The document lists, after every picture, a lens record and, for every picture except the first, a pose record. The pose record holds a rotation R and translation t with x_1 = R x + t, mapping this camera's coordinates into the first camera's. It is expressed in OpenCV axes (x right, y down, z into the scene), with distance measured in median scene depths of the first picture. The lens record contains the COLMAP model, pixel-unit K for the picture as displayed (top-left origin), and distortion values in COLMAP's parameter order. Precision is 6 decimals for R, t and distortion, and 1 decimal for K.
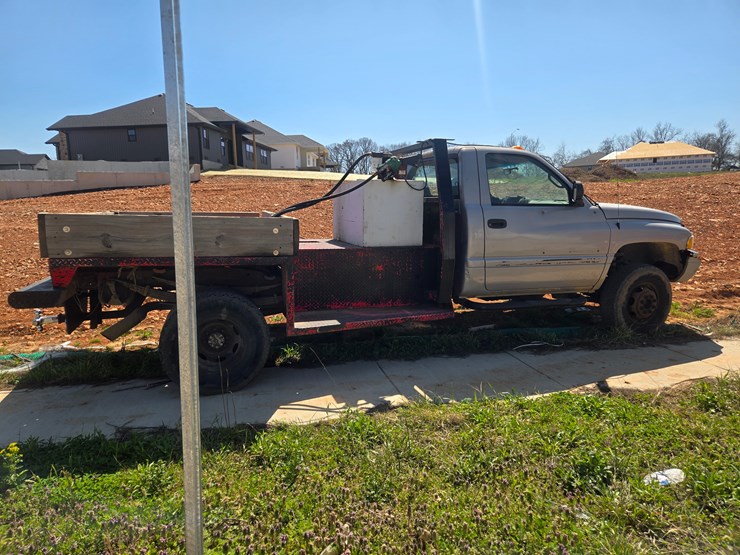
lens RADIAL K [[496.3, 0, 366.8], [0, 496.3, 273.1], [0, 0, 1]] dist [0.073249, -0.050574]
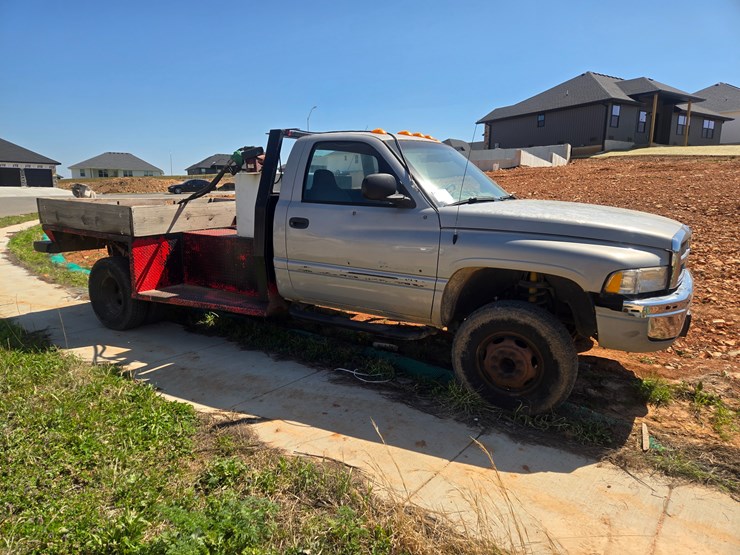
lens RADIAL K [[496.3, 0, 367.9], [0, 496.3, 288.2], [0, 0, 1]] dist [0.073249, -0.050574]
pose [[0.647832, 0.161078, -0.744559, 0.974738], [-0.114625, 0.986873, 0.113766, -0.094855], [0.753110, 0.011644, 0.657791, 0.486607]]
